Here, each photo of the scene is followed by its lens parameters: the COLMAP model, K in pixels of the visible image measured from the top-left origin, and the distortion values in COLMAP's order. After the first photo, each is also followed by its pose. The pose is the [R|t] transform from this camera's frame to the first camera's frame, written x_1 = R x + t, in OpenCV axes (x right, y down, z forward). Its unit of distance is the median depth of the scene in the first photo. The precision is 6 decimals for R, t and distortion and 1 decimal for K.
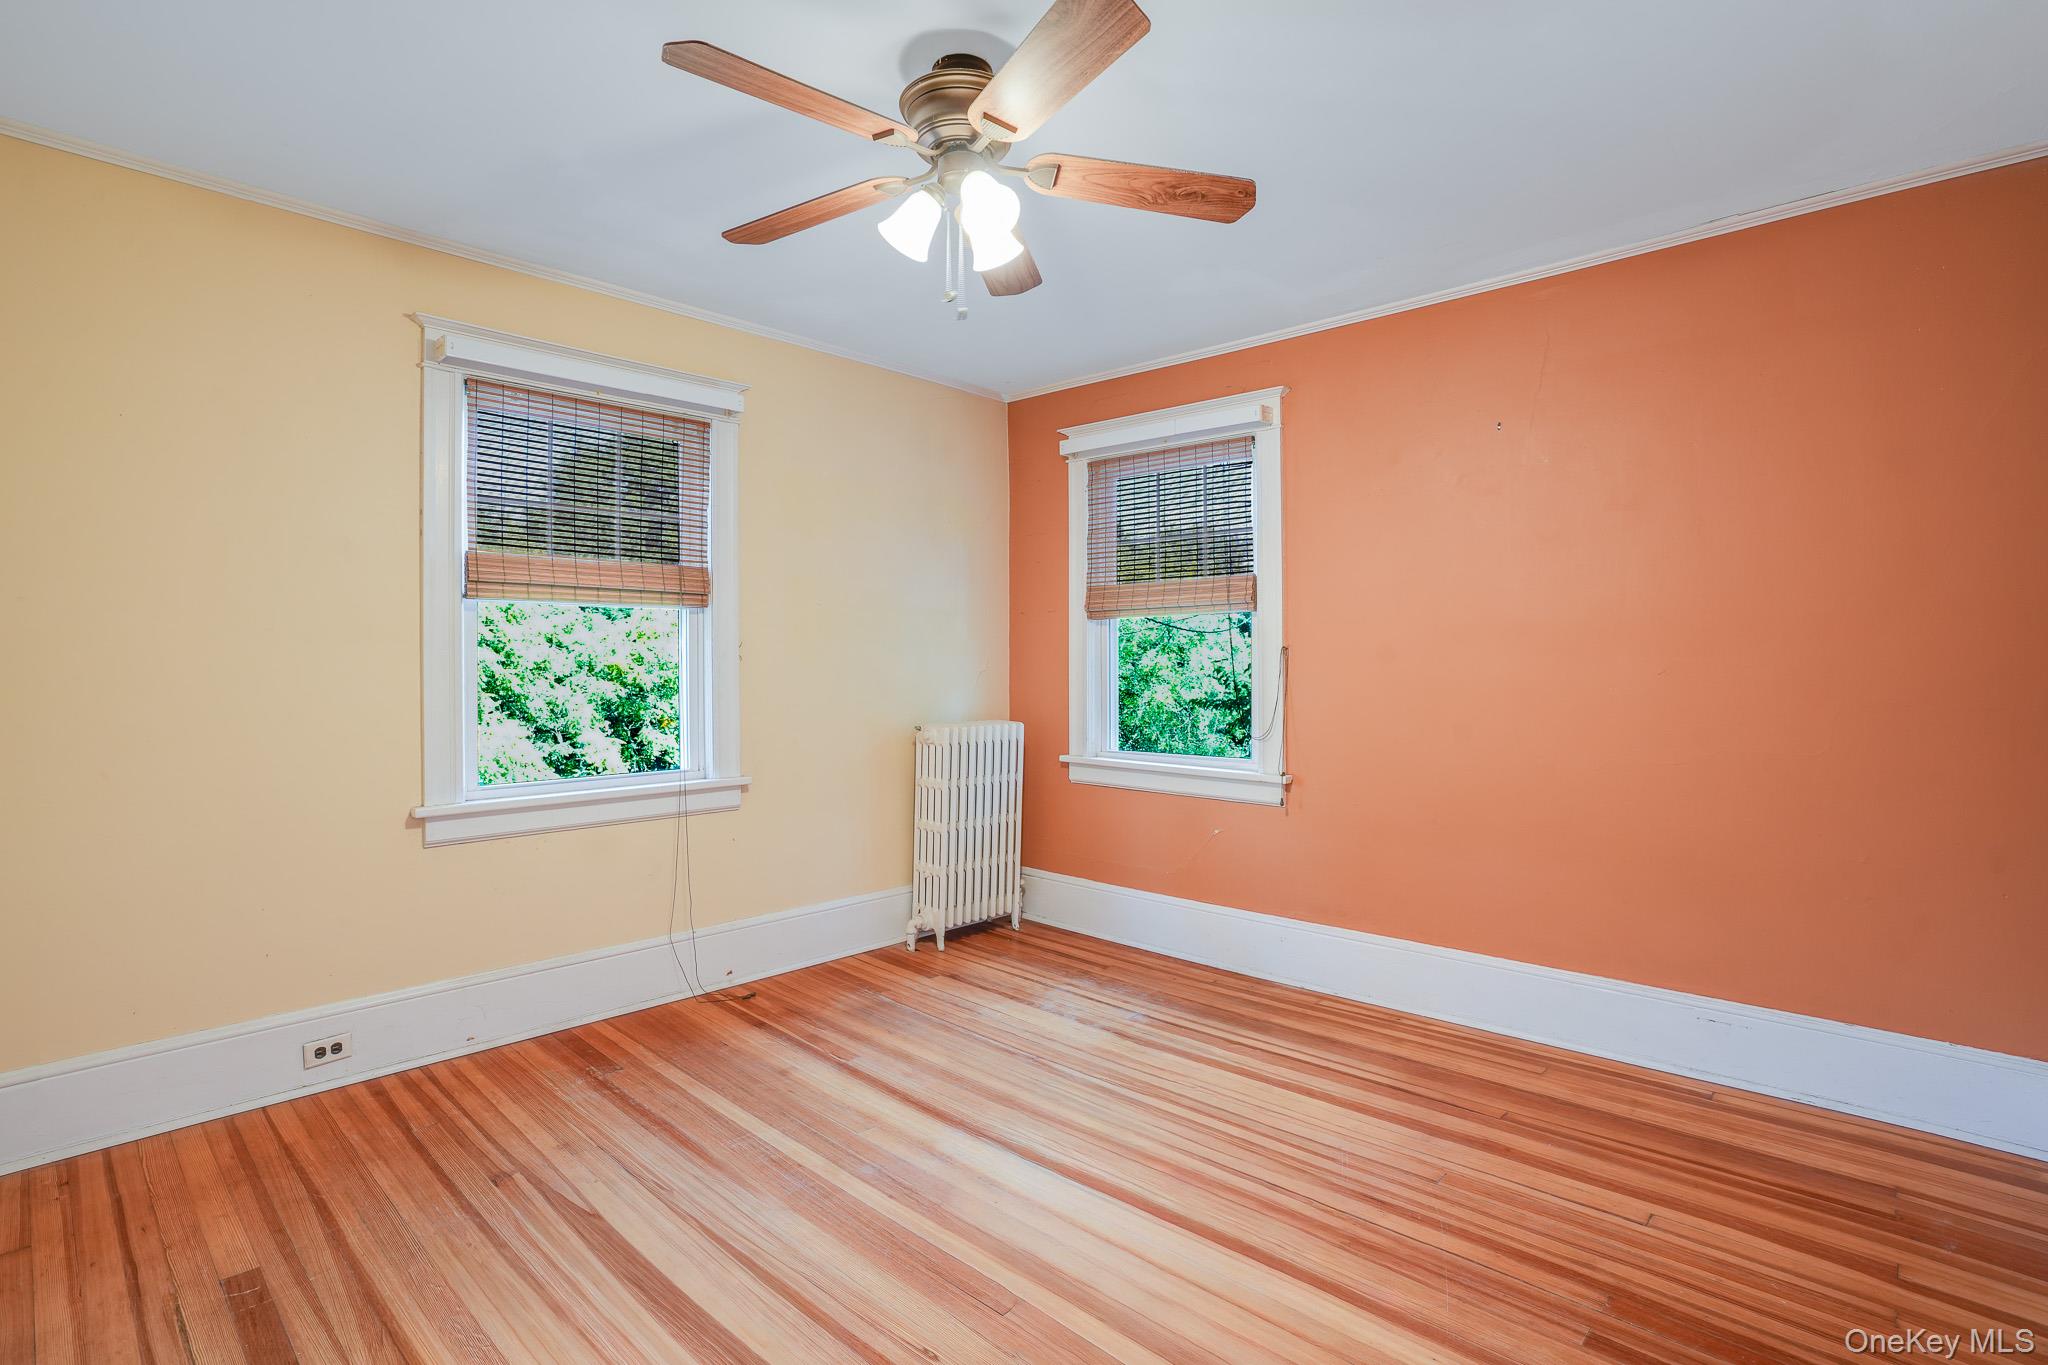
lens RADIAL K [[982.3, 0, 1031.8], [0, 982.3, 677.8], [0, 0, 1]] dist [-0.028936, 0.008280]
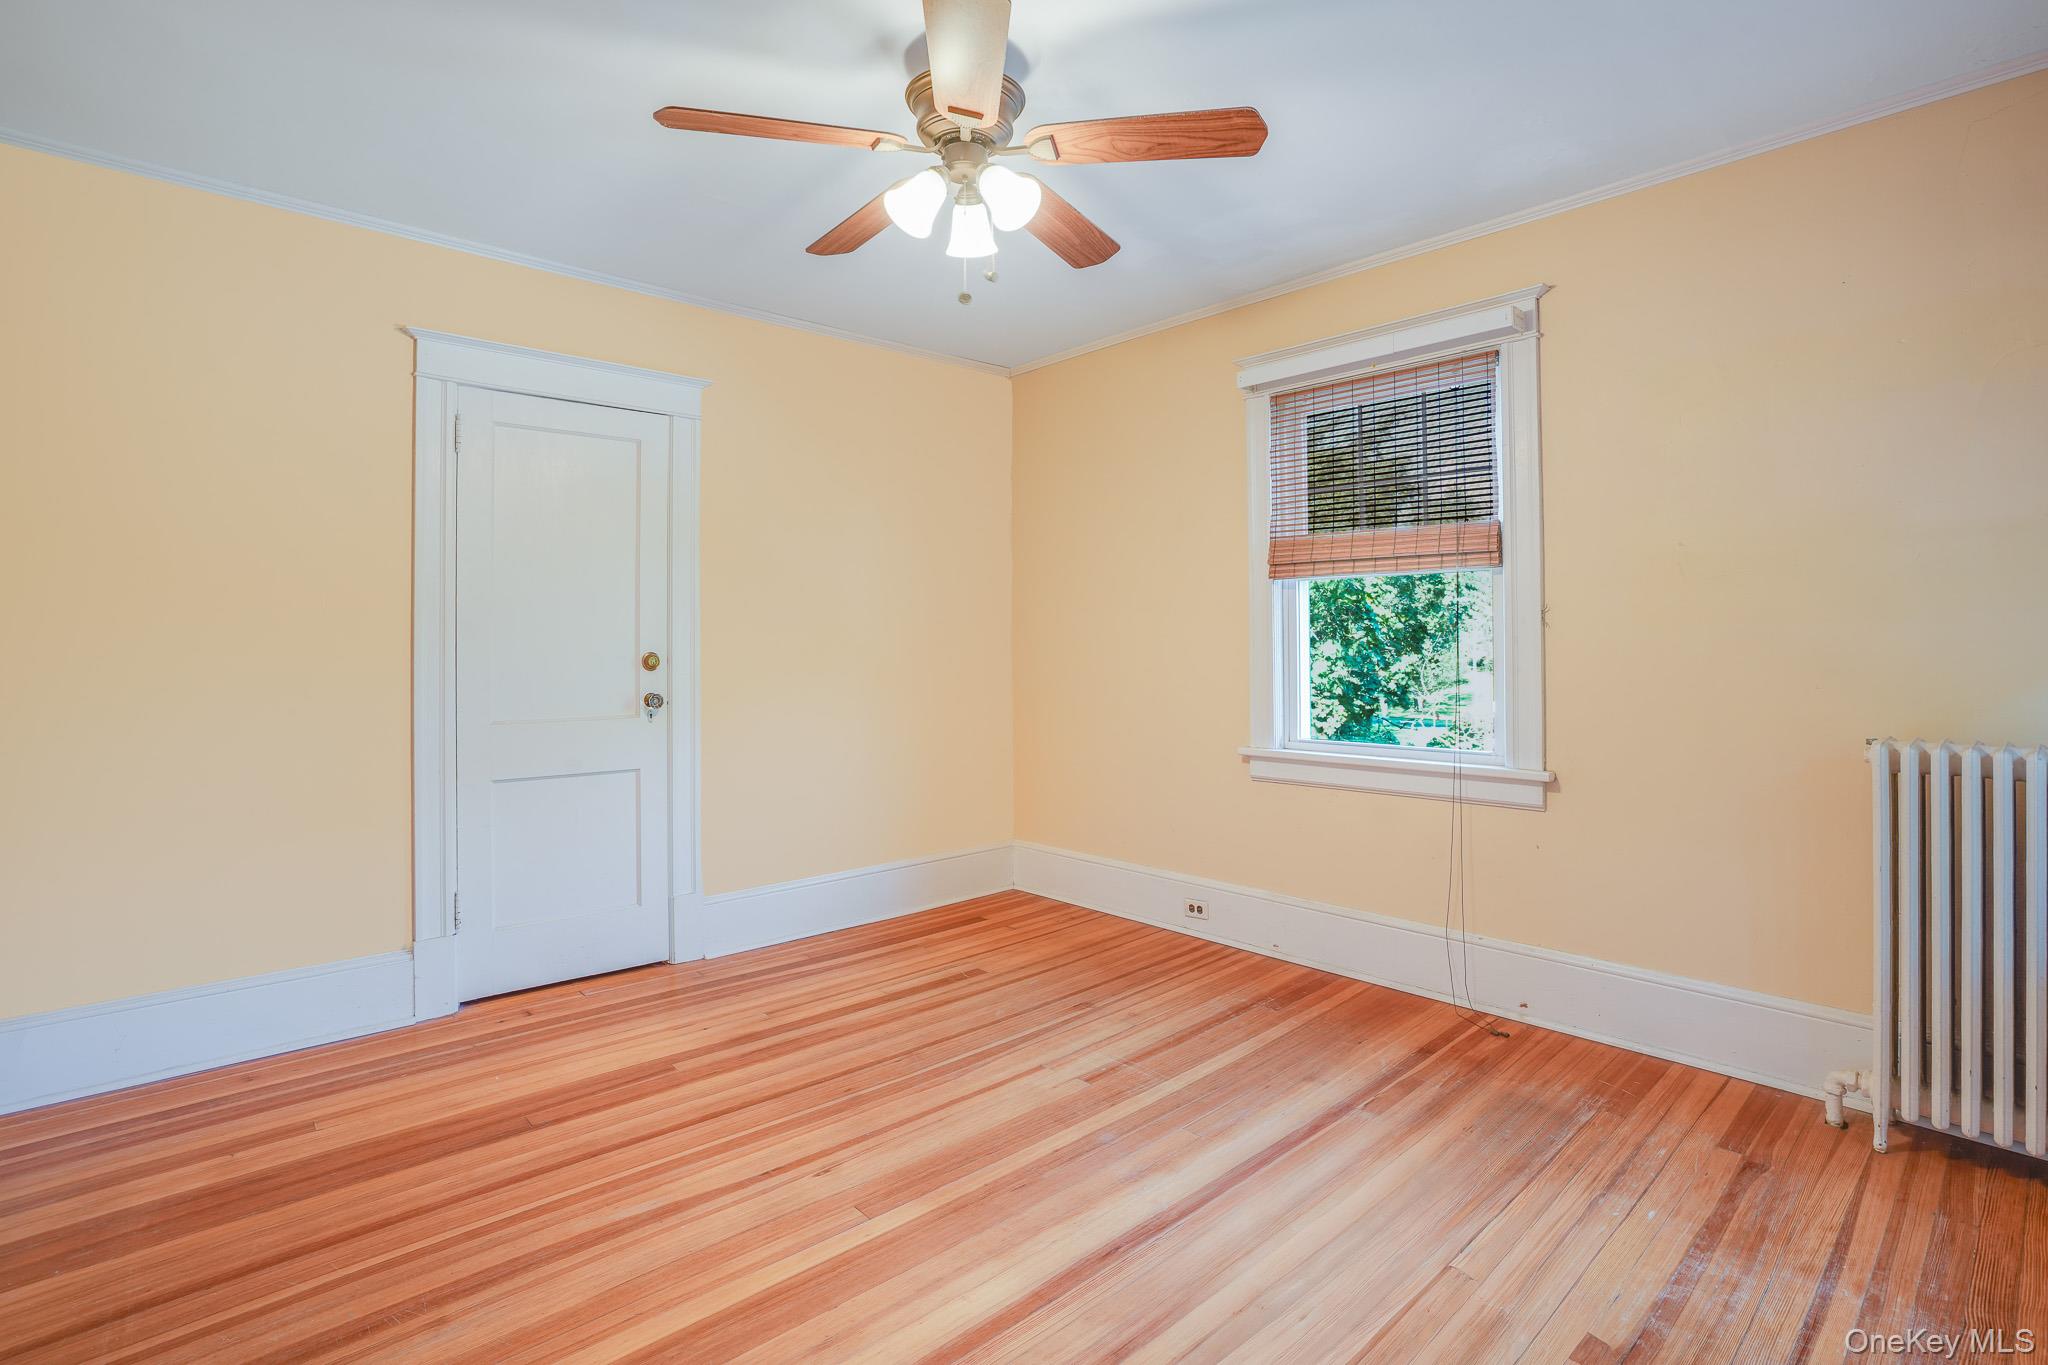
lens RADIAL K [[982.3, 0, 984.0], [0, 982.3, 637.4], [0, 0, 1]] dist [-0.028936, 0.008280]
pose [[-0.084306, 0.002875, -0.996436, 0.612908], [-0.001881, 0.999994, 0.003044, -0.011975], [0.996438, 0.002131, -0.084300, 0.690502]]
